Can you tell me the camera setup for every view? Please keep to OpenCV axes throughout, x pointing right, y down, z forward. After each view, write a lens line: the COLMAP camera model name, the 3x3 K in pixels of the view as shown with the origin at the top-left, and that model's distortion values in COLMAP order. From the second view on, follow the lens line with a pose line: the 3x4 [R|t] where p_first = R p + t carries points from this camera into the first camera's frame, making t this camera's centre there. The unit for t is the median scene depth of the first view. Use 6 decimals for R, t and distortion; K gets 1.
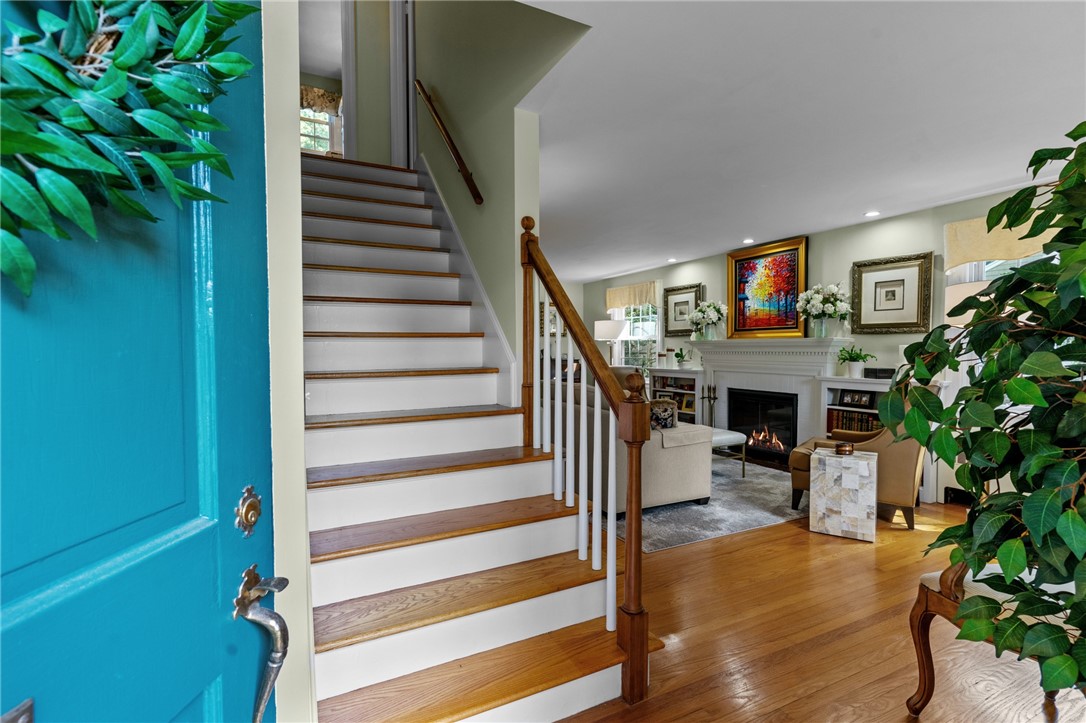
lens RADIAL K [[517.8, 0, 545.0], [0, 517.8, 370.0], [0, 0, 1]] dist [0.001118, 0.000114]
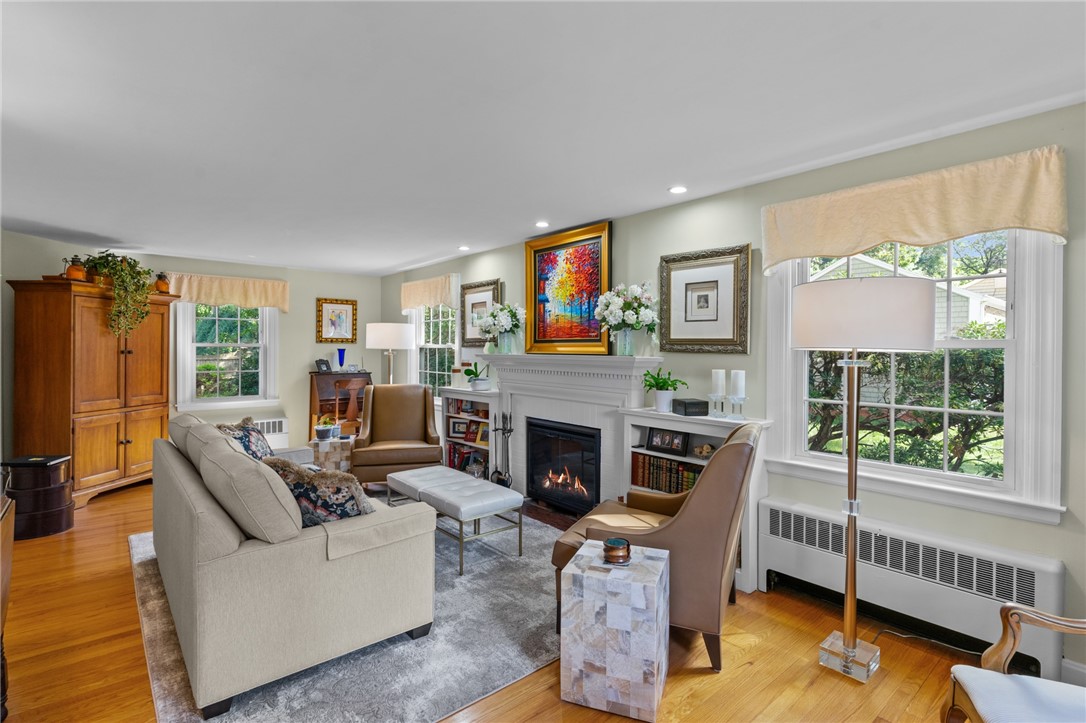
lens RADIAL K [[515.7, 0, 557.7], [0, 515.7, 355.3], [0, 0, 1]] dist [-0.000615, -0.000047]
pose [[0.970047, 0.003651, 0.242890, 0.260259], [0.002565, 0.999677, -0.025270, -0.044486], [-0.242903, 0.025136, 0.969725, 0.305322]]
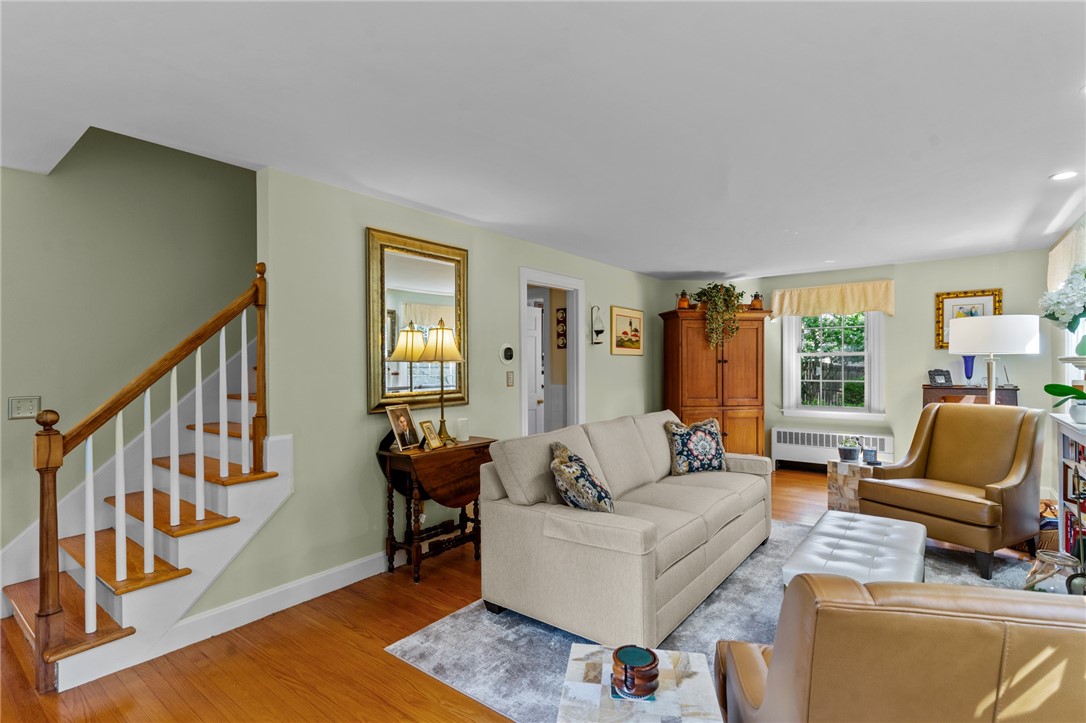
lens RADIAL K [[521.2, 0, 543.0], [0, 521.2, 361.5], [0, 0, 1]] dist [0.000530, 0.000095]
pose [[0.423249, -0.005346, -0.905997, 0.641534], [-0.027793, 0.999435, -0.018882, -0.042302], [0.905587, 0.033172, 0.422862, 0.559561]]
